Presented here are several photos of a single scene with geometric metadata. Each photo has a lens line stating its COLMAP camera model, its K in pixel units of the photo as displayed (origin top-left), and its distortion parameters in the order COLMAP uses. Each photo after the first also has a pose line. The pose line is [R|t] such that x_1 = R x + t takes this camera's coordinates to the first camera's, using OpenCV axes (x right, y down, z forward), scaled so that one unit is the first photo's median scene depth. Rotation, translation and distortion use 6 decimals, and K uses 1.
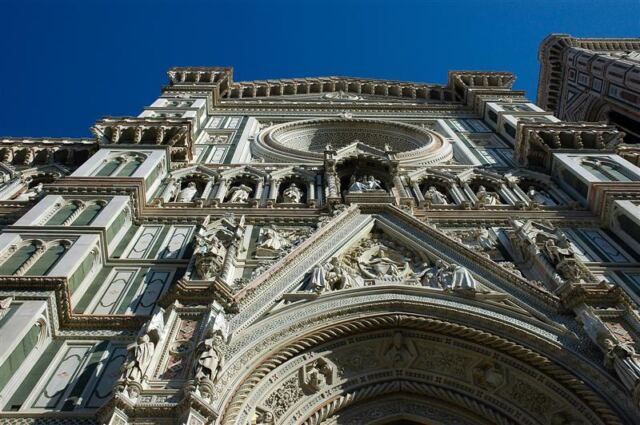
lens RADIAL K [[680.5, 0, 320.0], [0, 680.5, 212.5], [0, 0, 1]] dist [-0.023122, -0.010381]
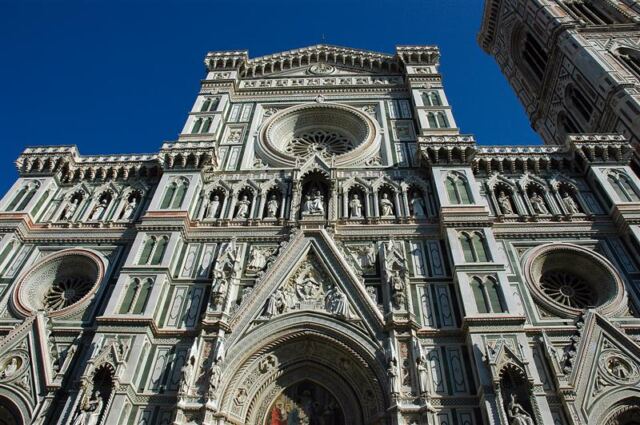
lens RADIAL K [[496.5, 0, 320.0], [0, 496.5, 212.5], [0, 0, 1]] dist [-0.171842, 0.153816]
pose [[0.997573, -0.015285, -0.067930, 0.213486], [0.039017, 0.930758, 0.363548, -0.600807], [0.057669, -0.365316, 0.929096, -0.225797]]
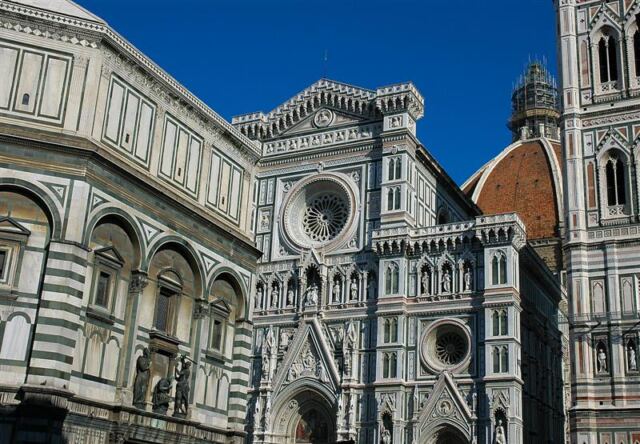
lens RADIAL K [[878.5, 0, 356.2], [0, 878.5, 224.5], [0, 0, 1]] dist [-0.032039, 0.037306]
pose [[0.897597, -0.106544, -0.427747, 2.299909], [0.395396, 0.623593, 0.674385, -3.284014], [0.194888, -0.774455, 0.601862, -1.170909]]
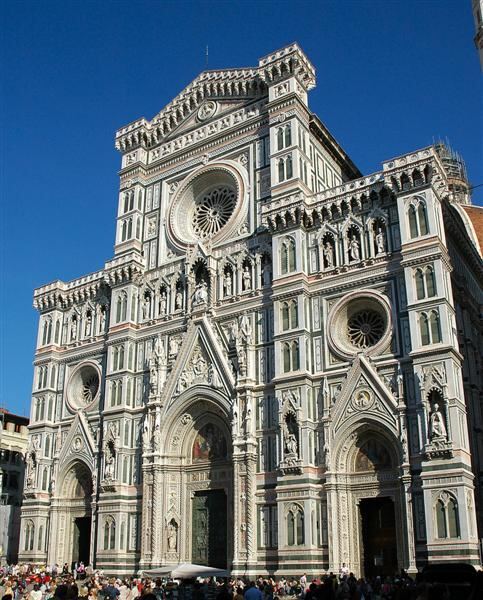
lens RADIAL K [[638.6, 0, 241.2], [0, 638.6, 366.9], [0, 0, 1]] dist [-0.202904, 0.260849]
pose [[0.826818, -0.165324, -0.537625, 1.713255], [0.526469, 0.563935, 0.636245, -1.575810], [0.197999, -0.809102, 0.553309, -0.544431]]
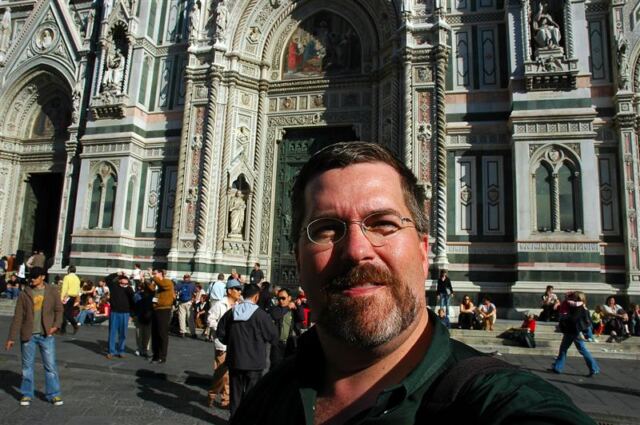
lens RADIAL K [[496.5, 0, 320.0], [0, 496.5, 212.5], [0, 0, 1]] dist [-0.171842, 0.153816]
pose [[0.958889, 0.008352, -0.283658, 0.408808], [0.243176, 0.491052, 0.836501, -0.487059], [0.146277, -0.871090, 0.468833, -0.193507]]
